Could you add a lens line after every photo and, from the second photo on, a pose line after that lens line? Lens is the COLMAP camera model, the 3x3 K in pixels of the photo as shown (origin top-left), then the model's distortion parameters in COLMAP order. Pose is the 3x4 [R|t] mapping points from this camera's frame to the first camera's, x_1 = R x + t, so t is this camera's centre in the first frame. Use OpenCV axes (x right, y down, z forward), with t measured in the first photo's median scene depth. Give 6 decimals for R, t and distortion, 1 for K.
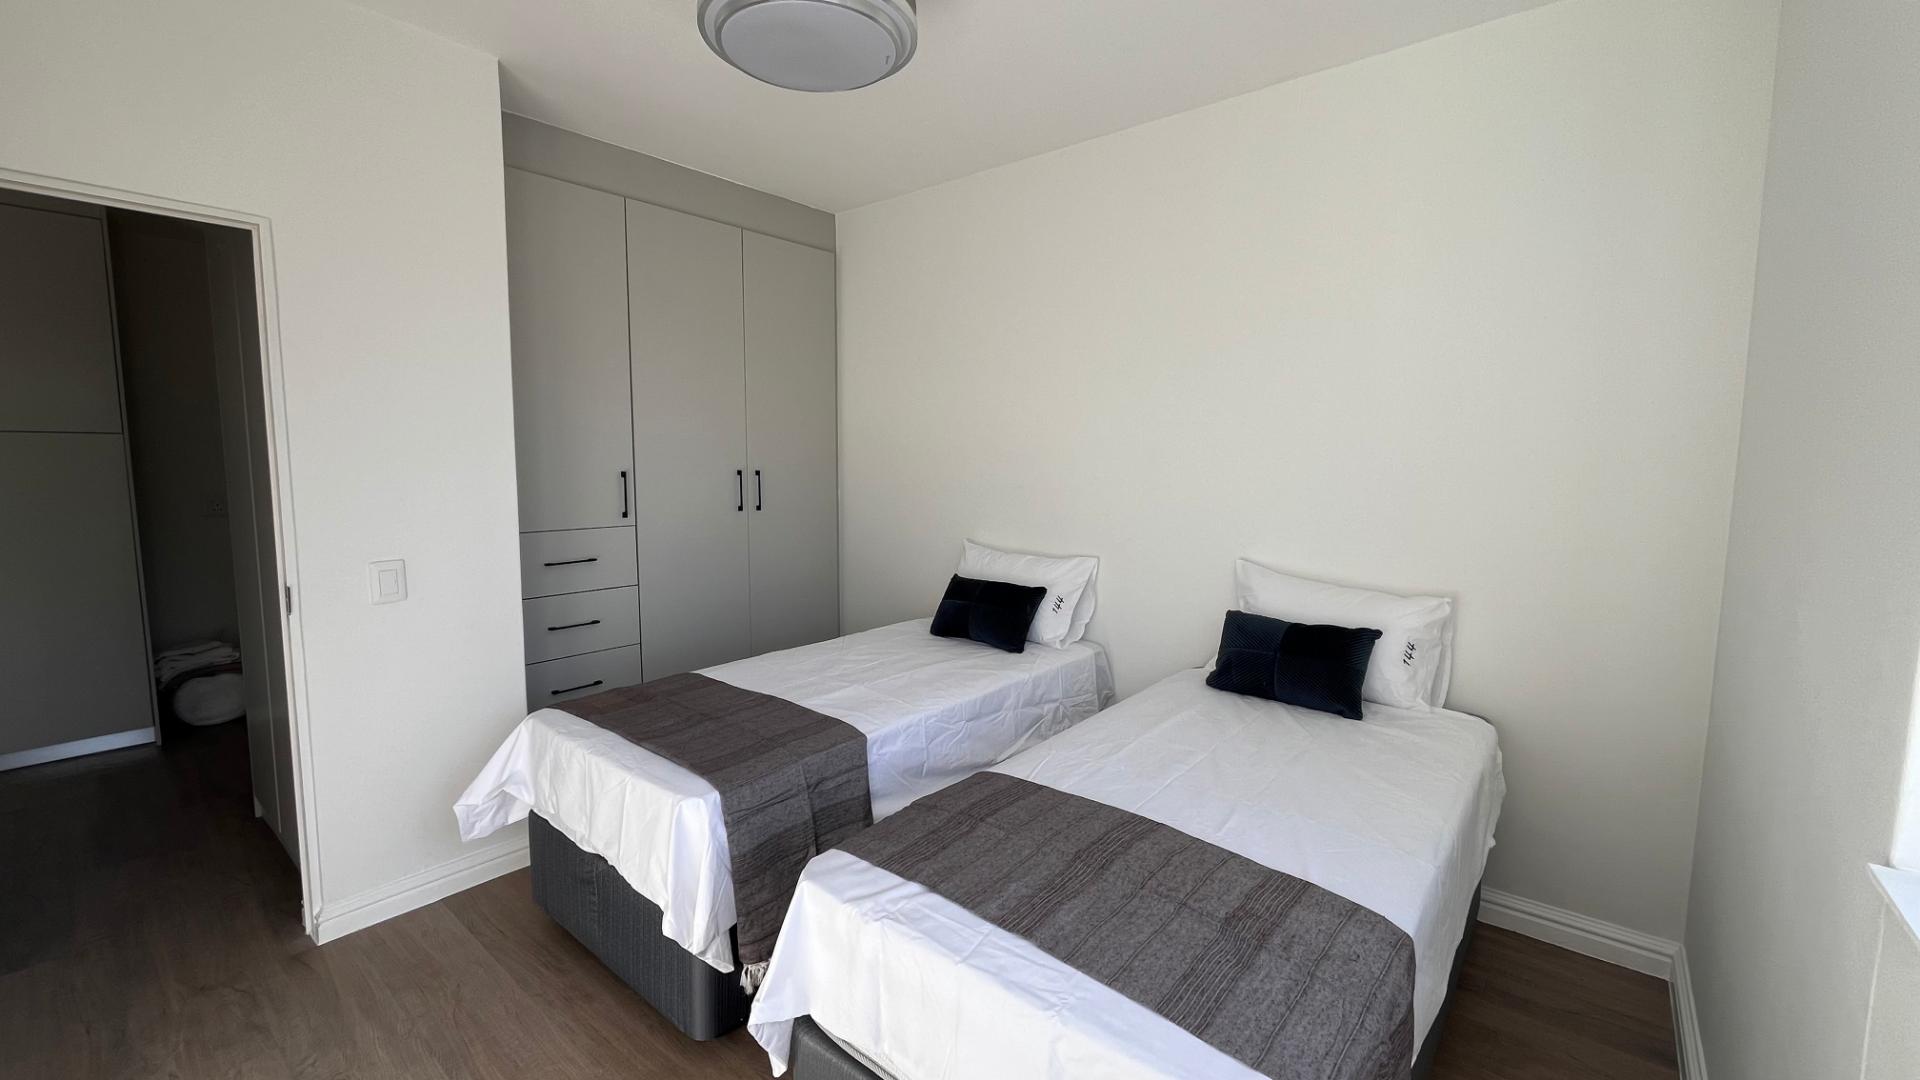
lens RADIAL K [[774.3, 0, 975.1], [0, 774.3, 545.8], [0, 0, 1]] dist [-0.005862, 0.000567]
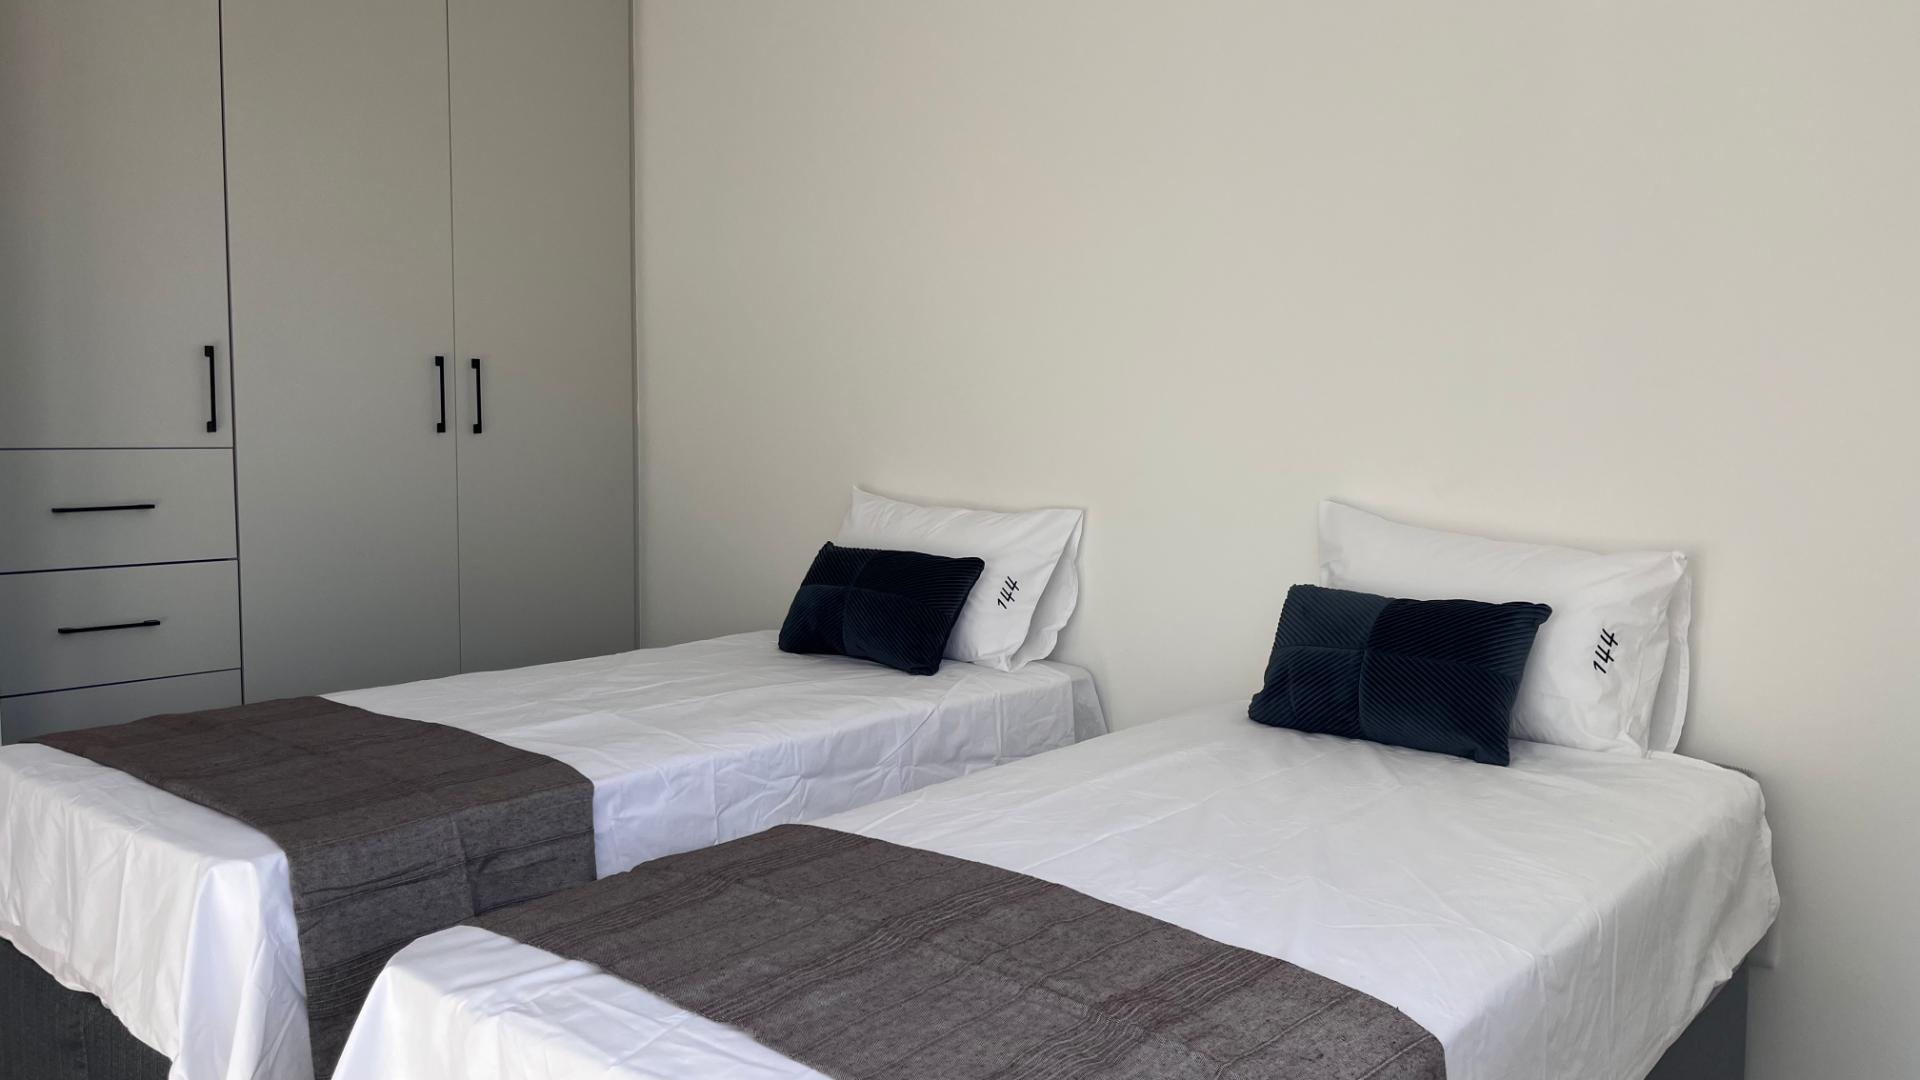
lens RADIAL K [[1447.3, 0, 960.4], [0, 1447.3, 534.3], [0, 0, 1]] dist [0.044223, -0.061455]
pose [[0.999990, 0.004205, 0.001340, 0.115201], [-0.004178, 0.999797, -0.019717, 0.087132], [-0.001423, 0.019711, 0.999805, -0.032955]]
